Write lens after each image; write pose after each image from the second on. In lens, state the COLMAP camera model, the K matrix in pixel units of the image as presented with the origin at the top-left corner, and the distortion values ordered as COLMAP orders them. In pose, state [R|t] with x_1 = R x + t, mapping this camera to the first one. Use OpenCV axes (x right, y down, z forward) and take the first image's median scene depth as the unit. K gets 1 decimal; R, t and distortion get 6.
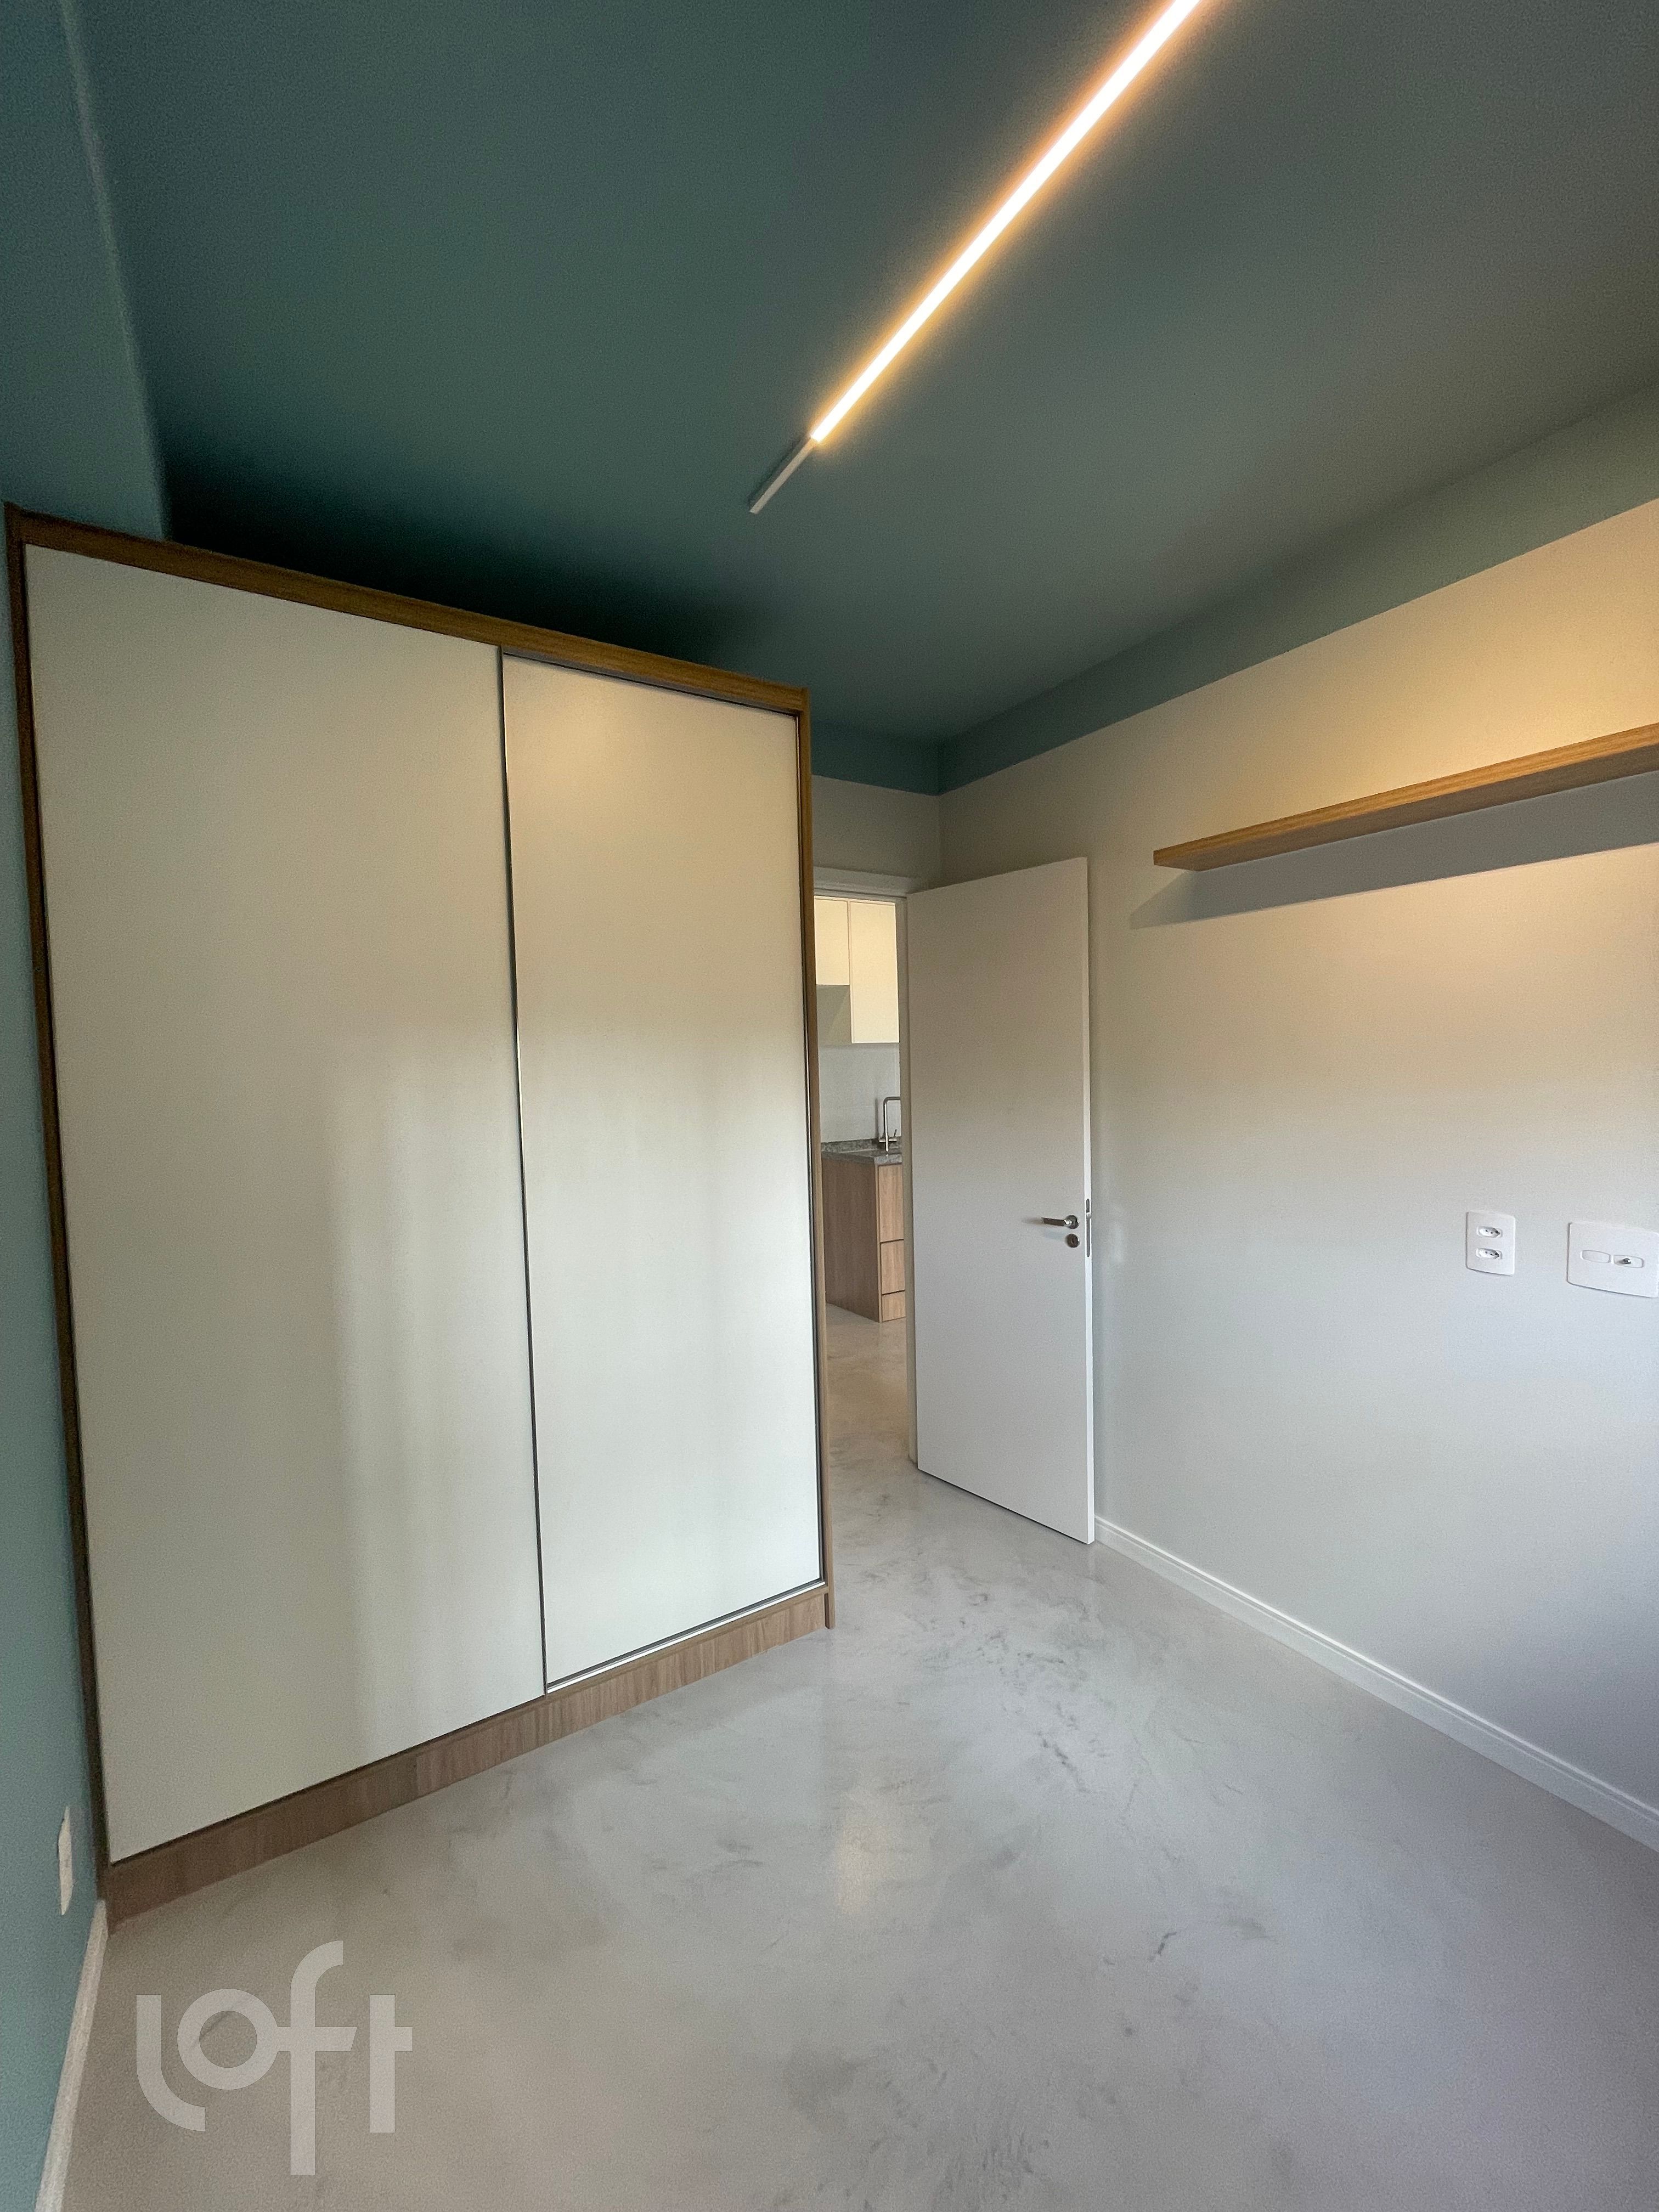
lens RADIAL K [[897.9, 0, 832.6], [0, 897.9, 1106.0], [0, 0, 1]] dist [0.000409, 0.000269]
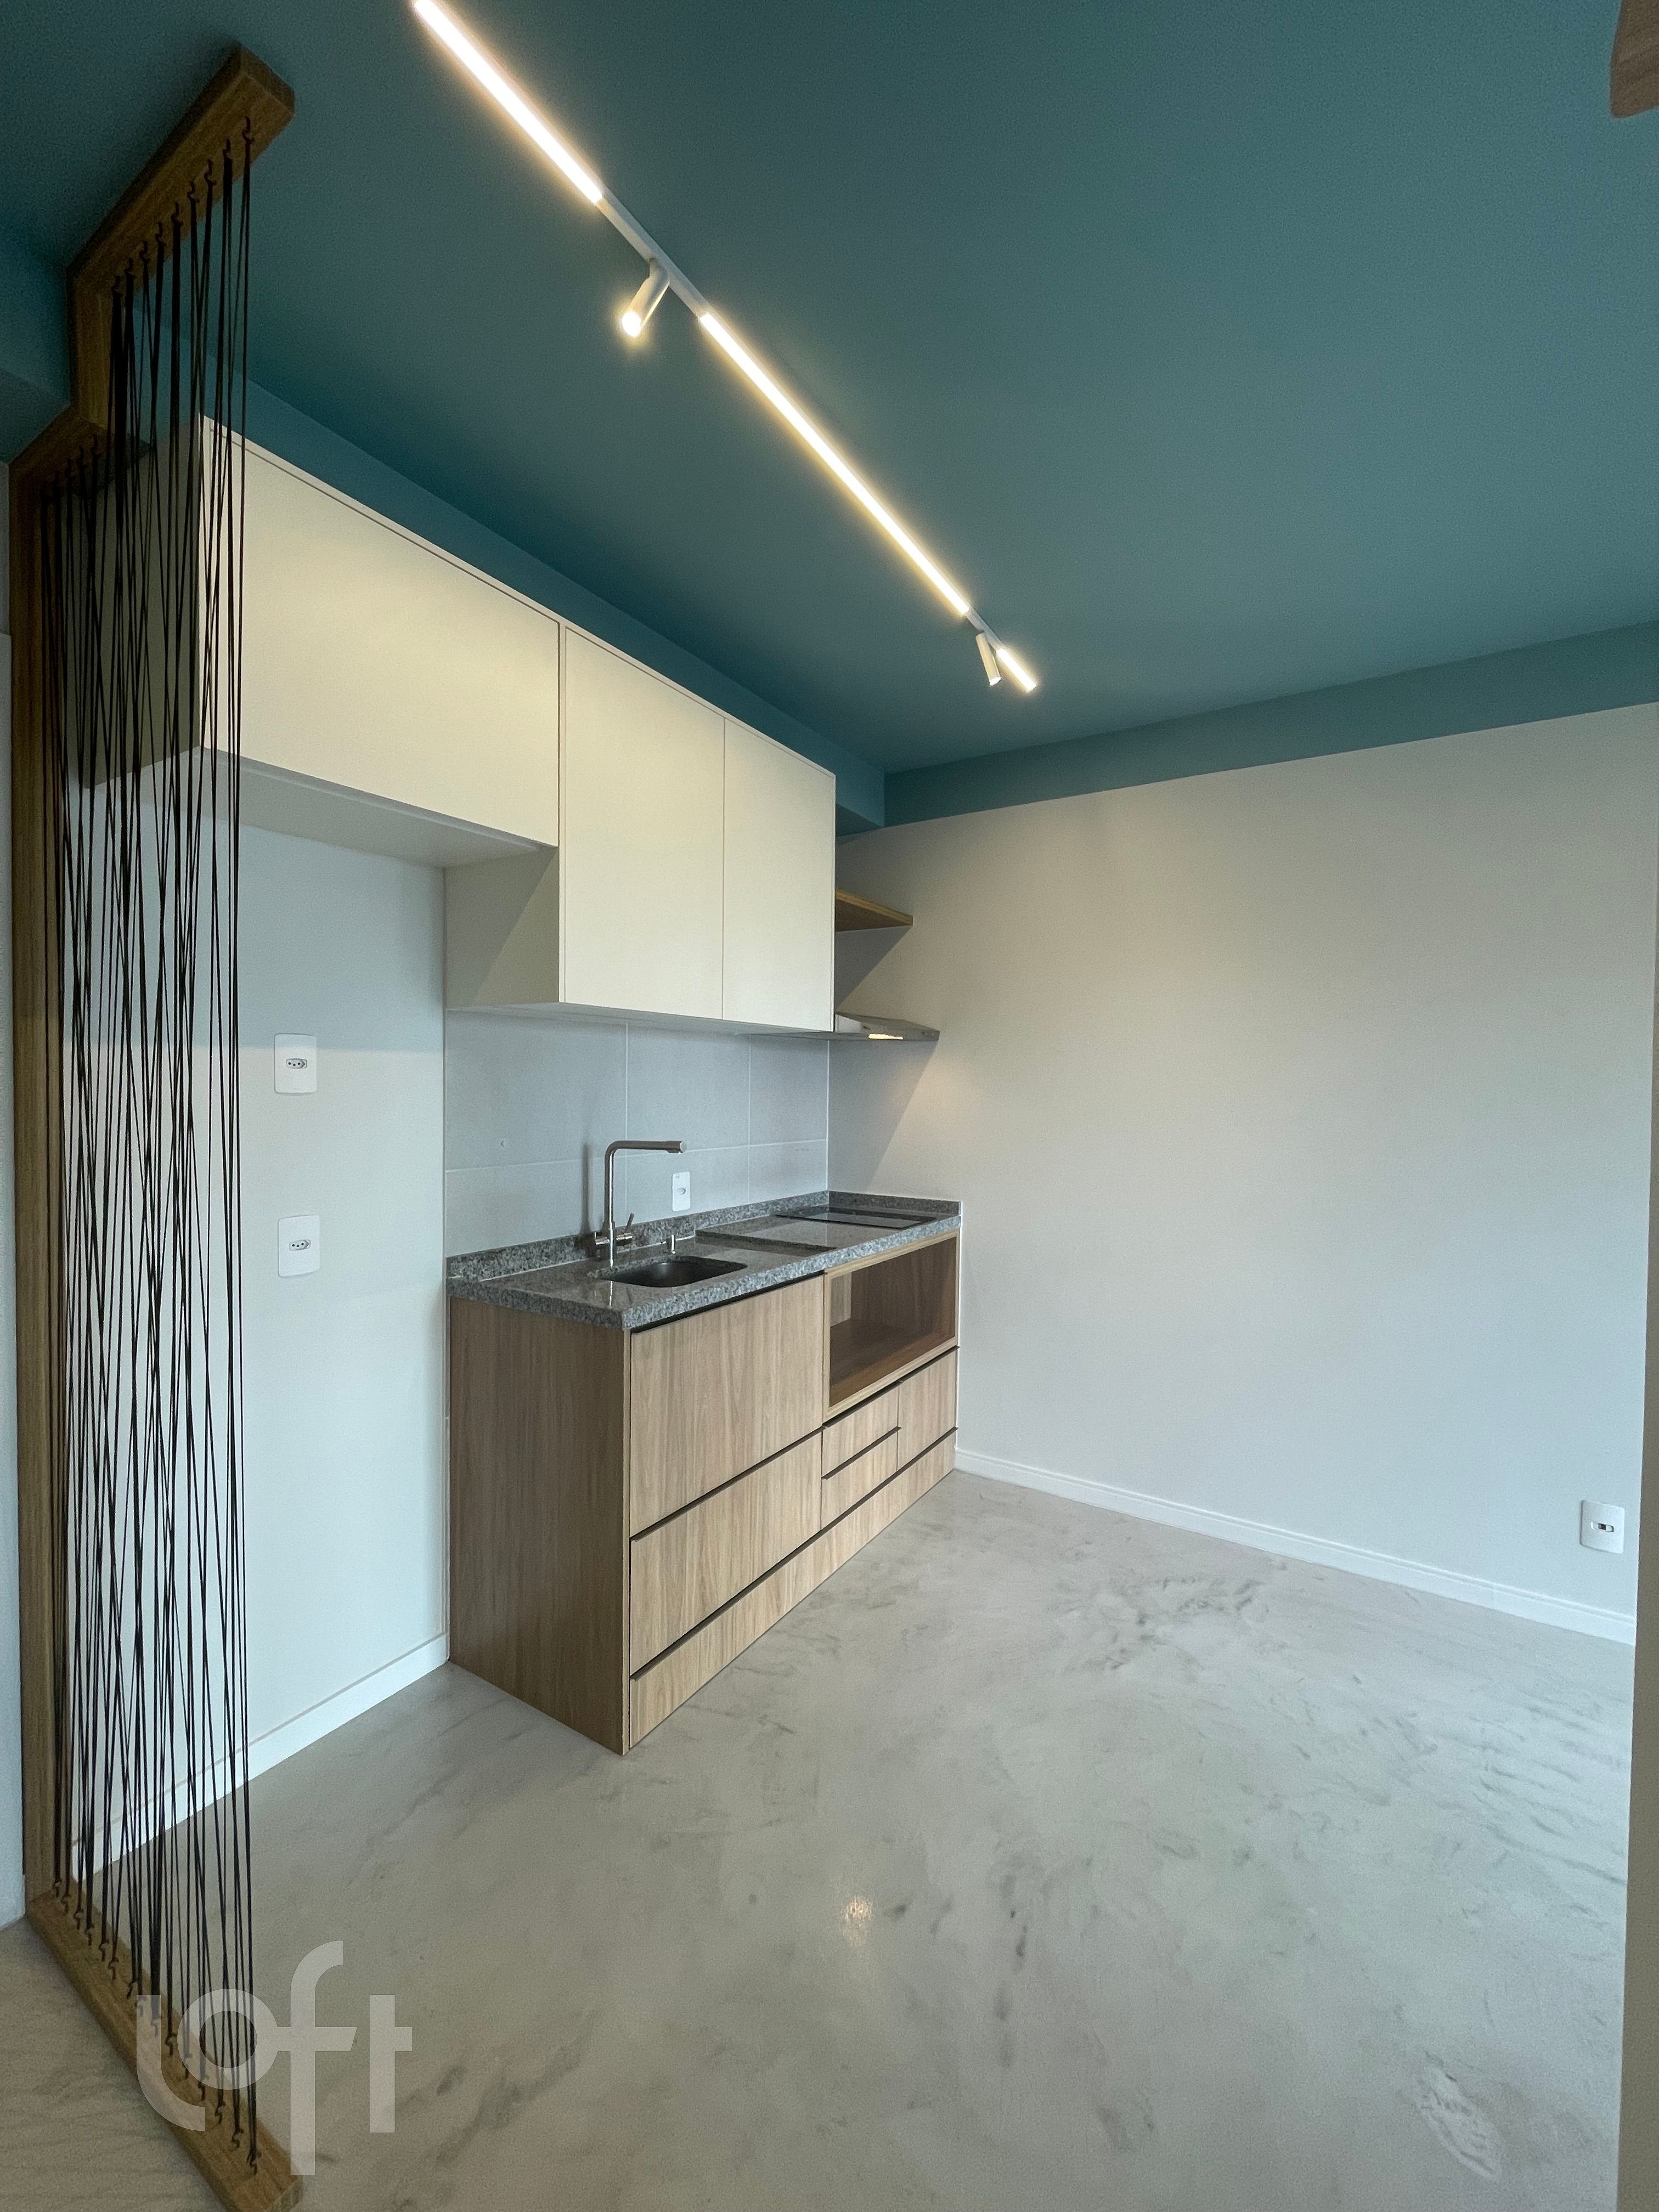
lens RADIAL K [[897.9, 0, 832.6], [0, 897.9, 1106.0], [0, 0, 1]] dist [0.000409, 0.000269]
pose [[0.904493, 0.026101, 0.425690, -0.030795], [-0.015109, 0.999460, -0.029178, -0.016132], [-0.426221, 0.019960, 0.904399, 0.559314]]
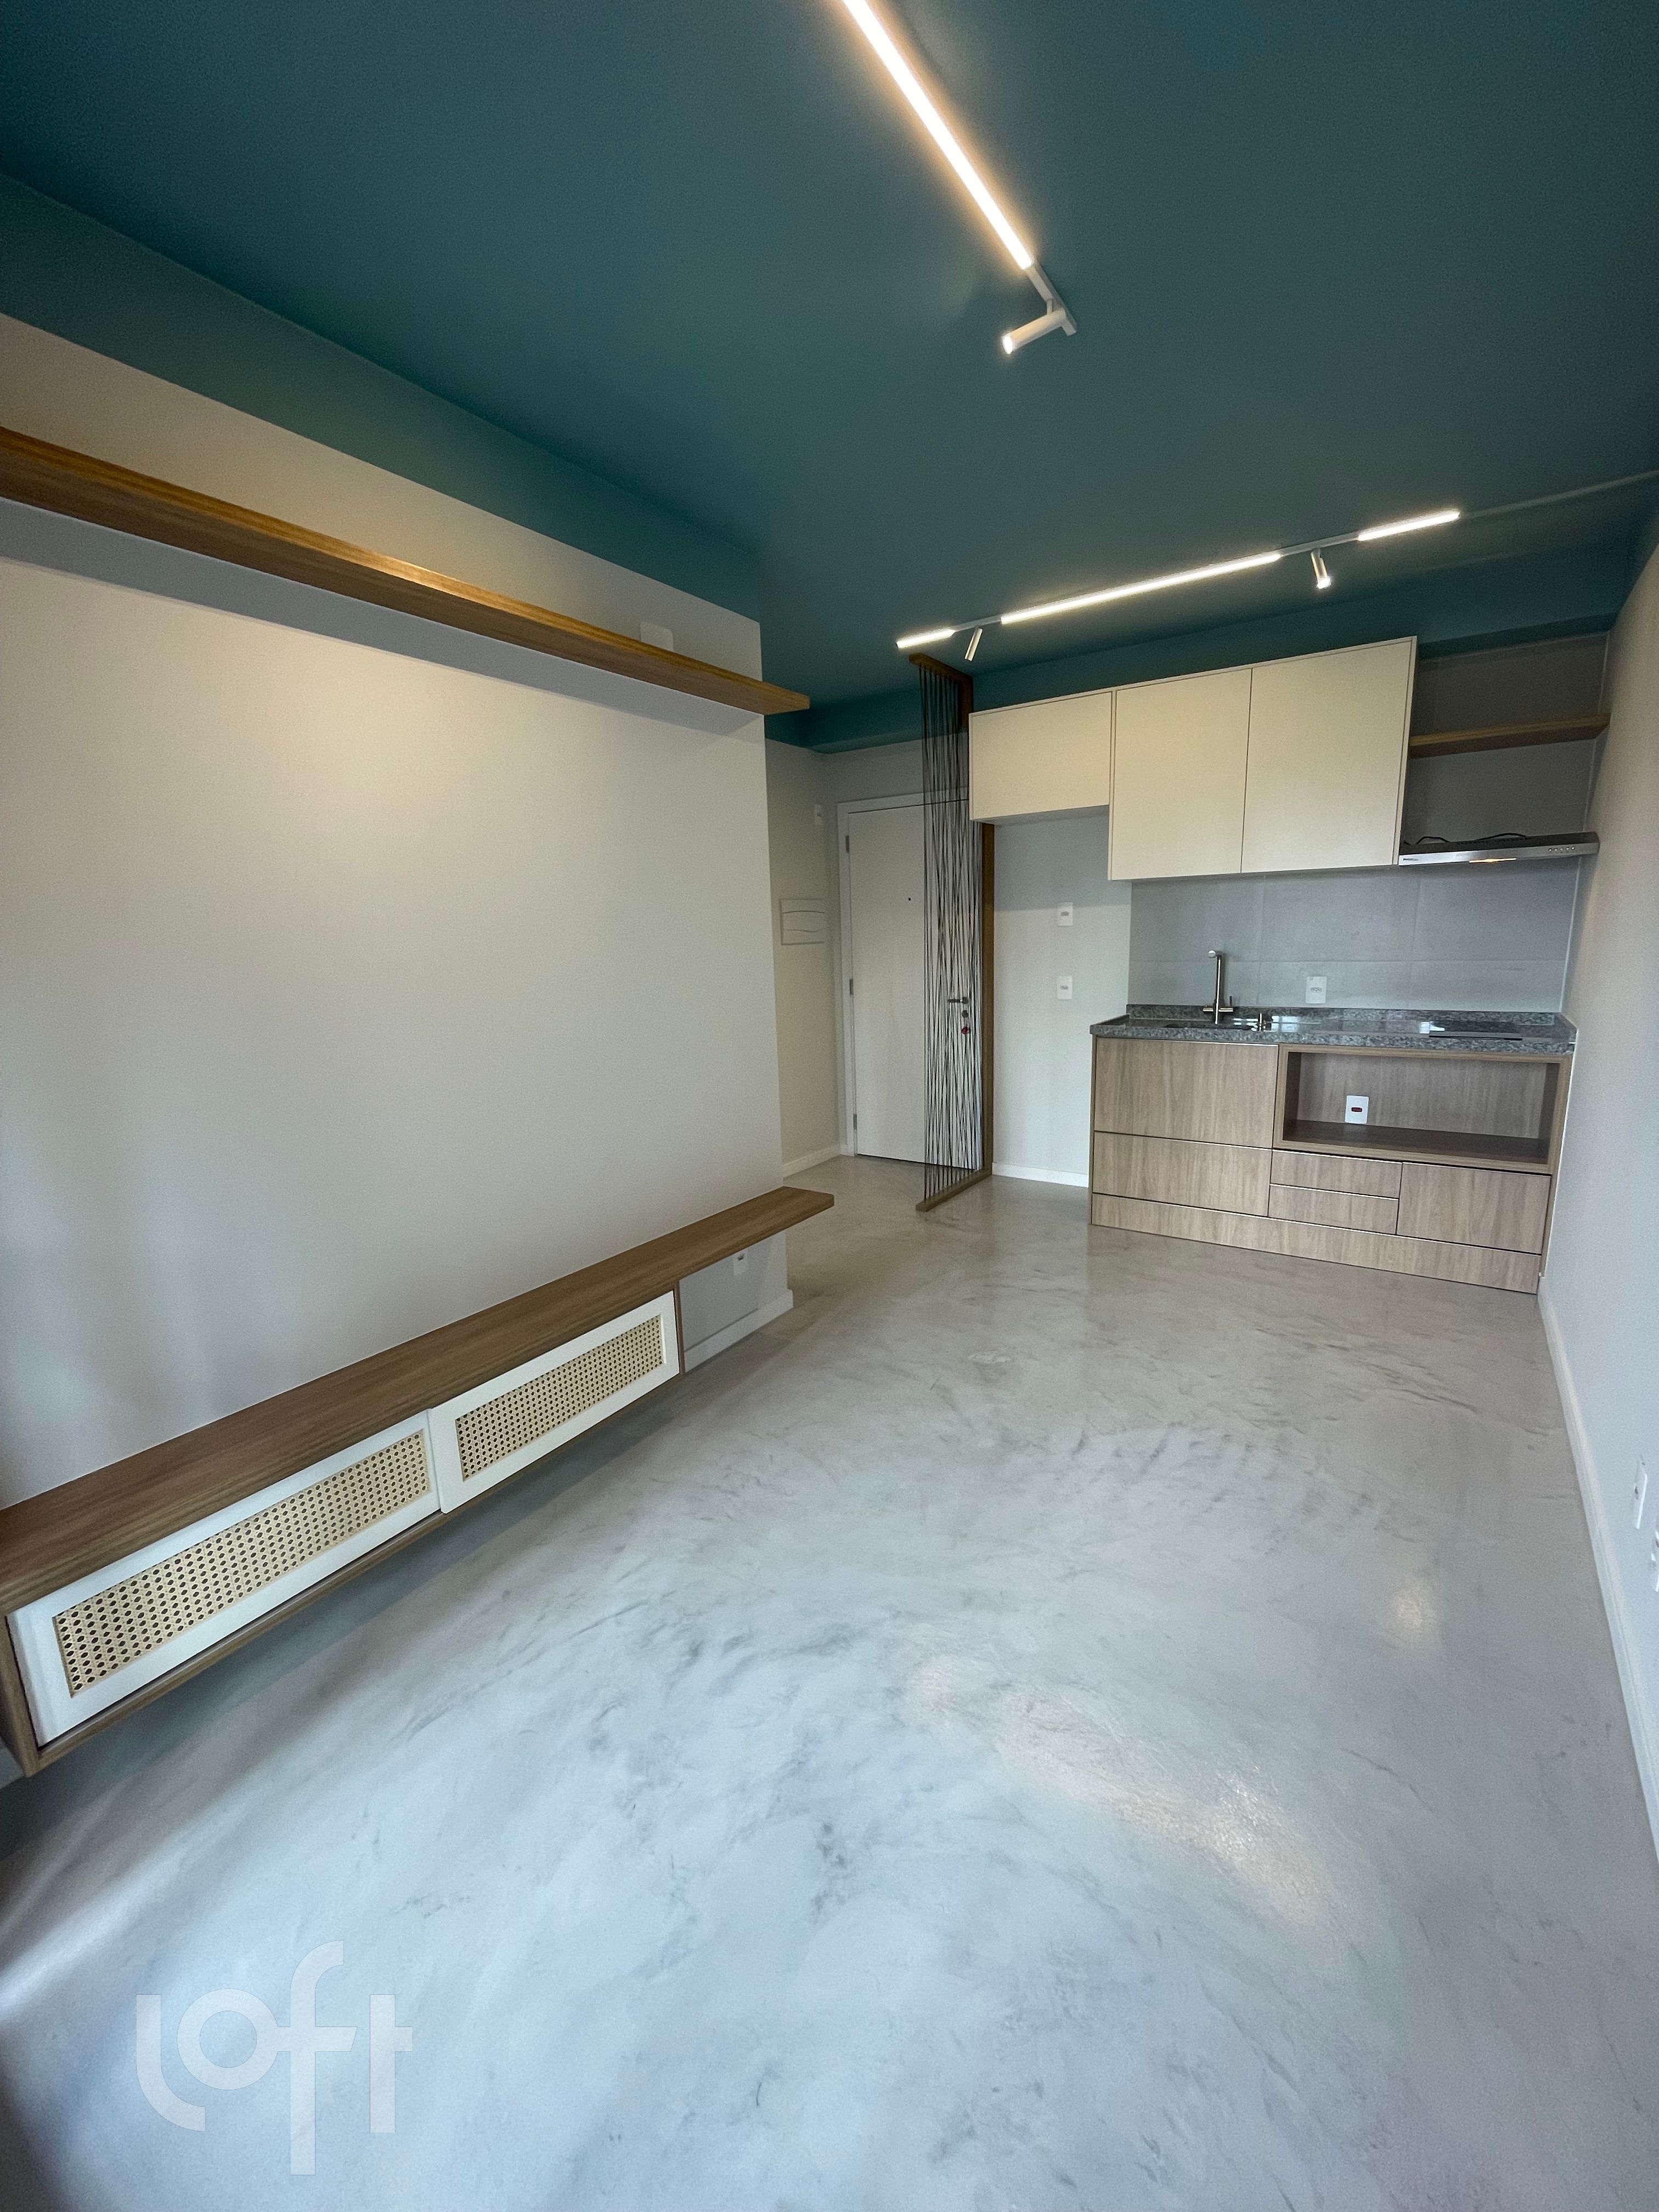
lens RADIAL K [[897.9, 0, 832.6], [0, 897.9, 1106.0], [0, 0, 1]] dist [0.000409, 0.000269]
pose [[0.394970, 0.193460, -0.898094, 0.614897], [-0.021395, 0.979248, 0.201533, -0.027350], [0.918445, -0.060384, 0.390912, 0.415659]]
